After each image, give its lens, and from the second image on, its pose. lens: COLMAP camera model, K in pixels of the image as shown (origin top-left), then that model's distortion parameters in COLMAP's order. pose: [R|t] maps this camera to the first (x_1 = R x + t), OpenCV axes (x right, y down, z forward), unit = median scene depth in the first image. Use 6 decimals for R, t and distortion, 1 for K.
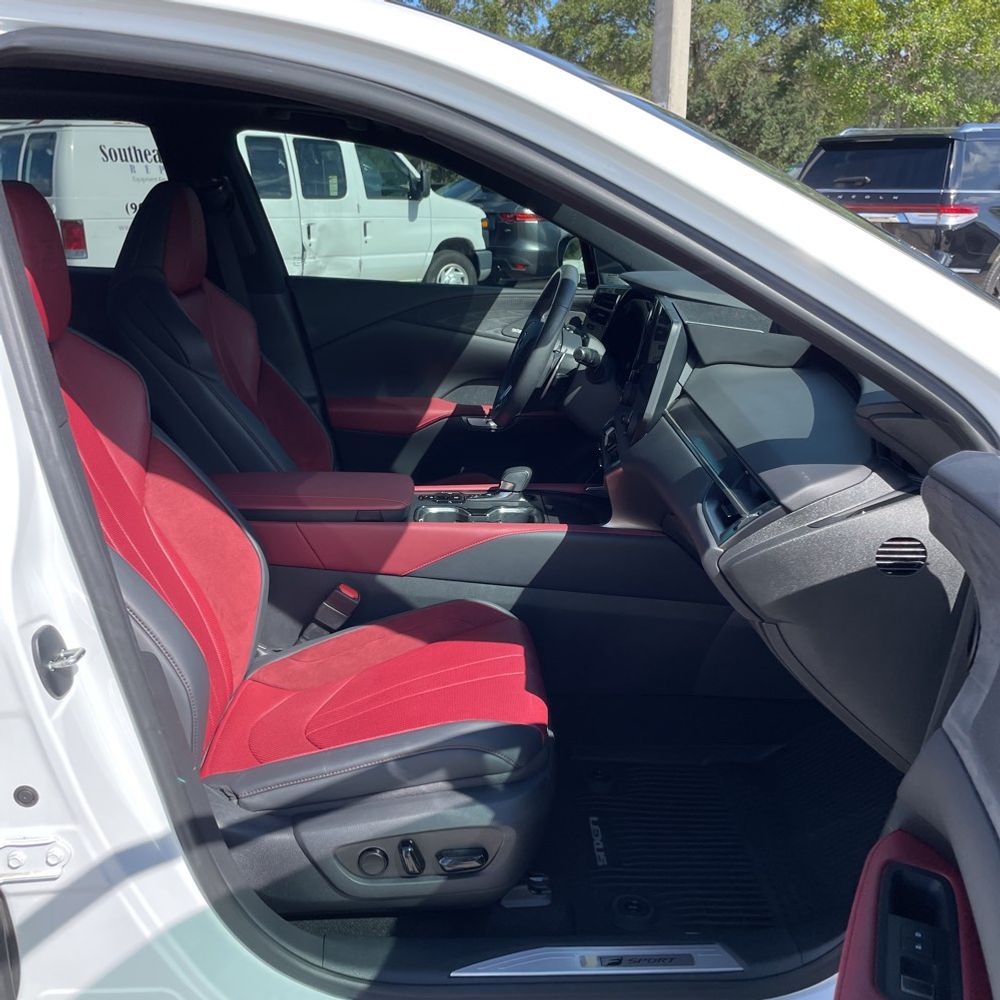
lens RADIAL K [[997.3, 0, 495.1], [0, 997.3, 510.2], [0, 0, 1]] dist [0.100776, -0.143838]
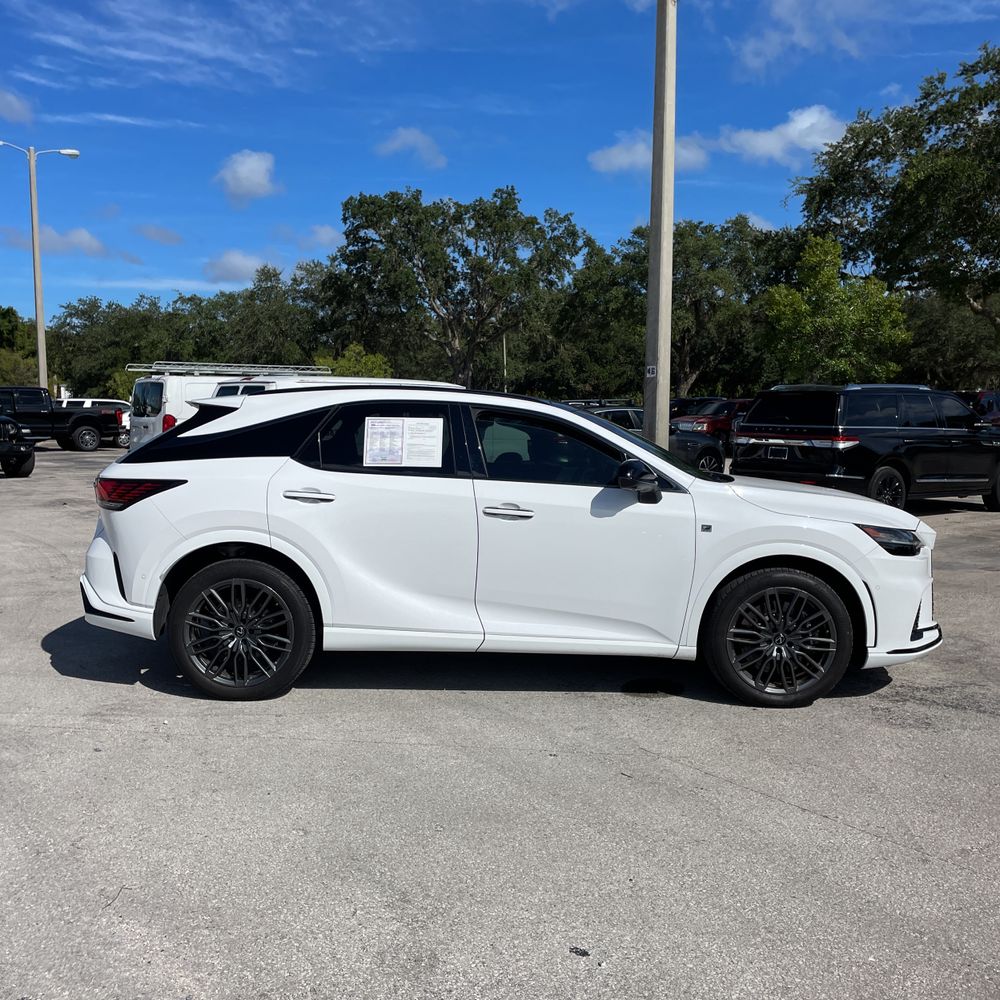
lens RADIAL K [[1008.1, 0, 500.0], [0, 1008.1, 500.0], [0, 0, 1]] dist [0.096813, -0.127392]
pose [[0.999739, 0.010412, -0.020313, -0.022574], [-0.014597, 0.975783, -0.218255, 0.095015], [0.017549, 0.218495, 0.975680, -0.338283]]
